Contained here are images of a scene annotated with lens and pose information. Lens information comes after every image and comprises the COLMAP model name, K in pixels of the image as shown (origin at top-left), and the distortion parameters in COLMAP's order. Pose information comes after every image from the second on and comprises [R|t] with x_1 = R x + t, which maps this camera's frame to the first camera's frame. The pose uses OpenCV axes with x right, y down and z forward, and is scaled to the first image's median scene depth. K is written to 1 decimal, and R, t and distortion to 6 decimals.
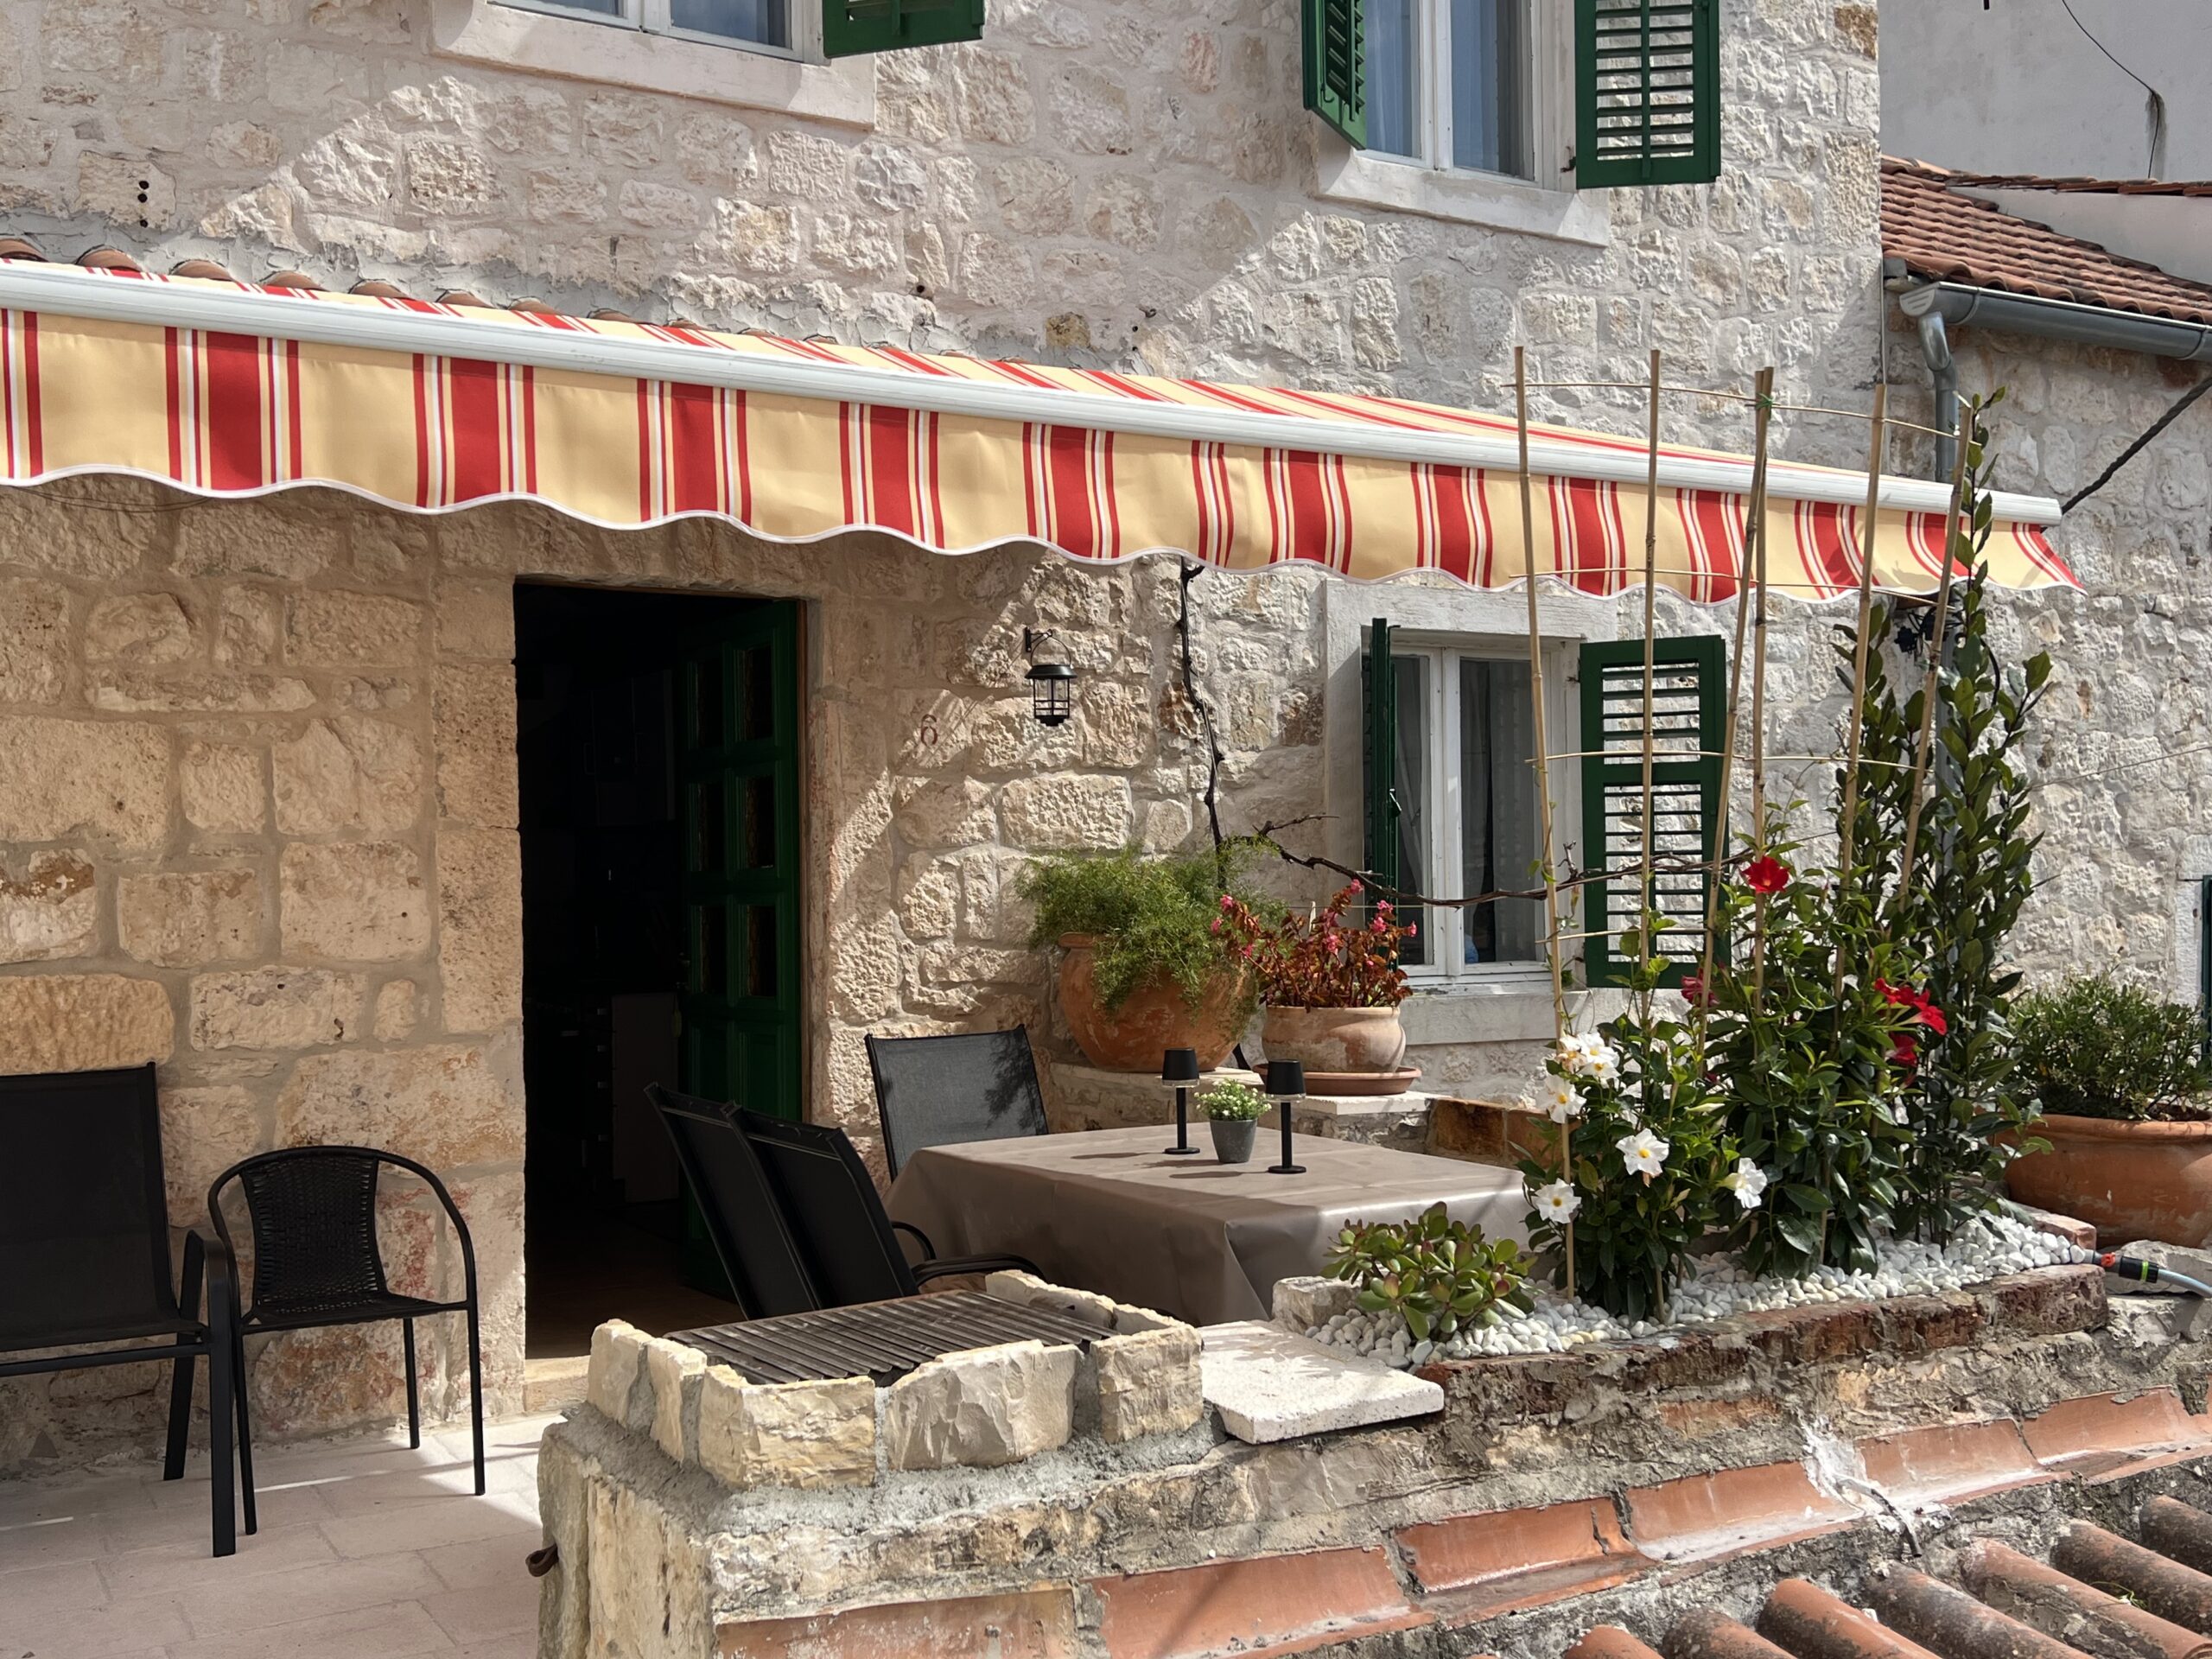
lens RADIAL K [[2280.4, 0, 1114.5], [0, 2280.4, 900.6], [0, 0, 1]] dist [0.156891, -0.429444]
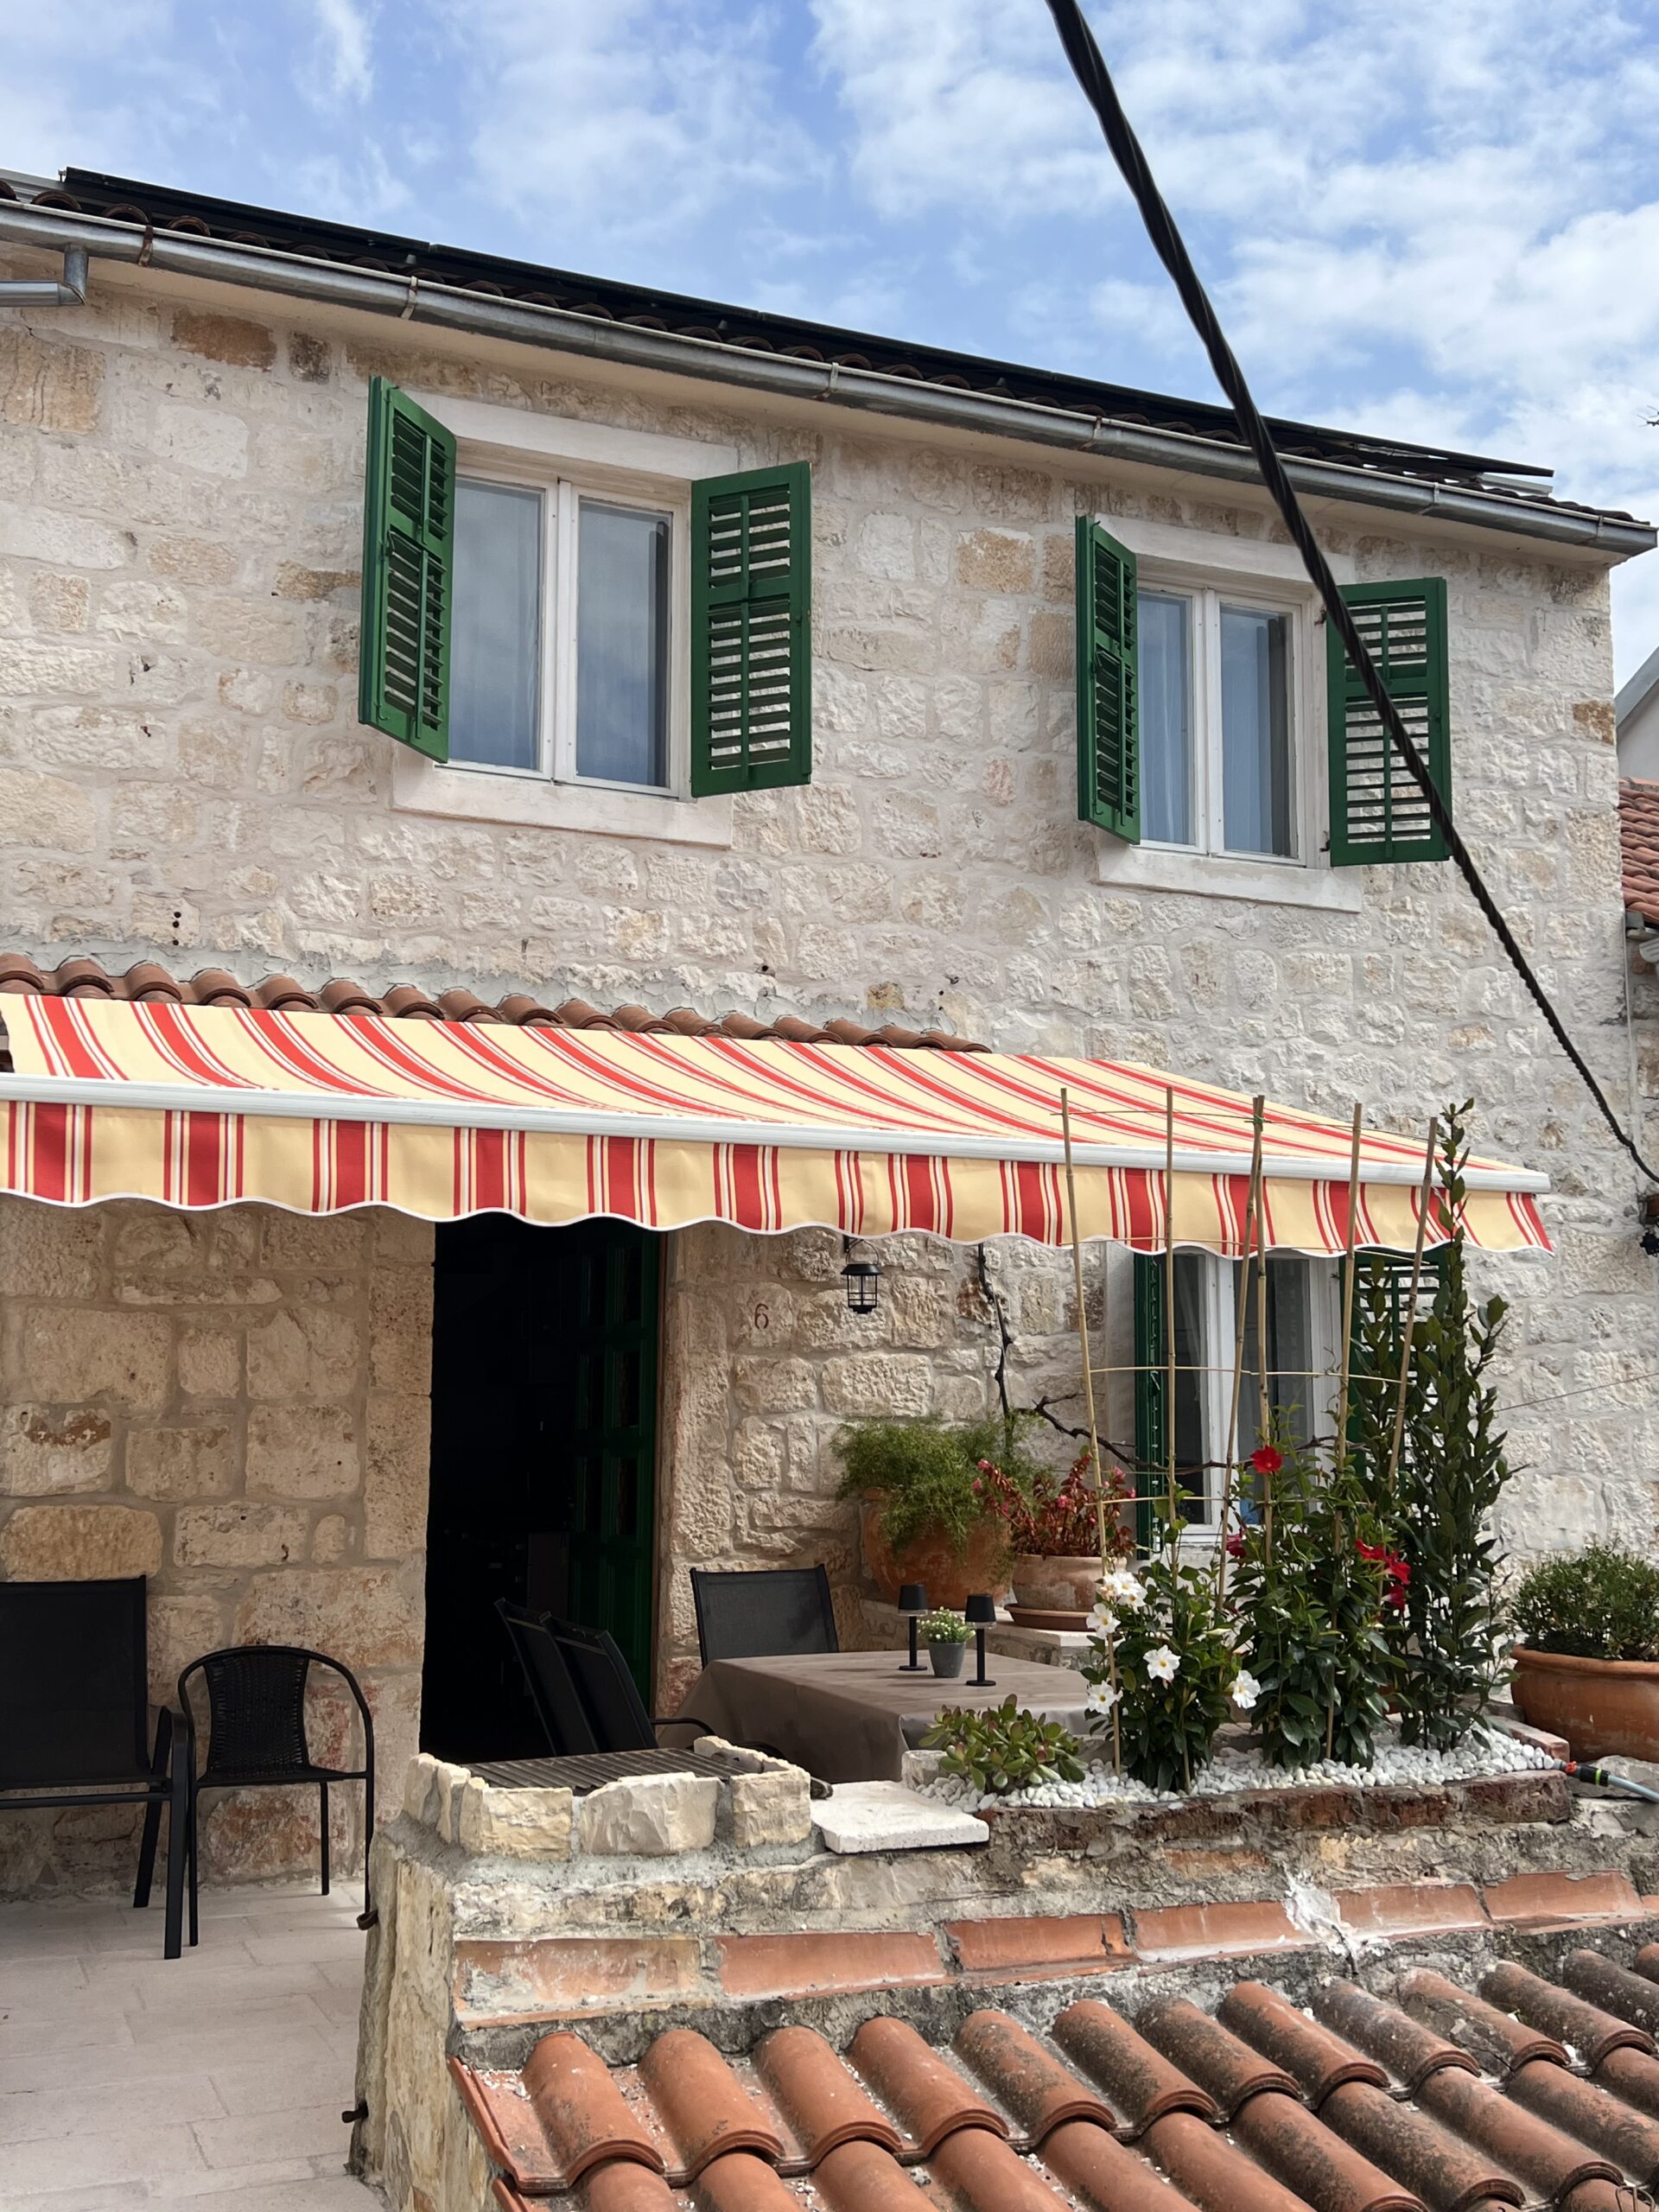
lens RADIAL K [[2461.1, 0, 829.5], [0, 2461.1, 1106.0], [0, 0, 1]] dist [0.182644, -0.594275]
pose [[0.989857, 0.001383, -0.142063, 0.160059], [-0.020718, 0.990668, -0.134712, -0.010283], [0.140551, 0.136289, 0.980648, -0.347496]]
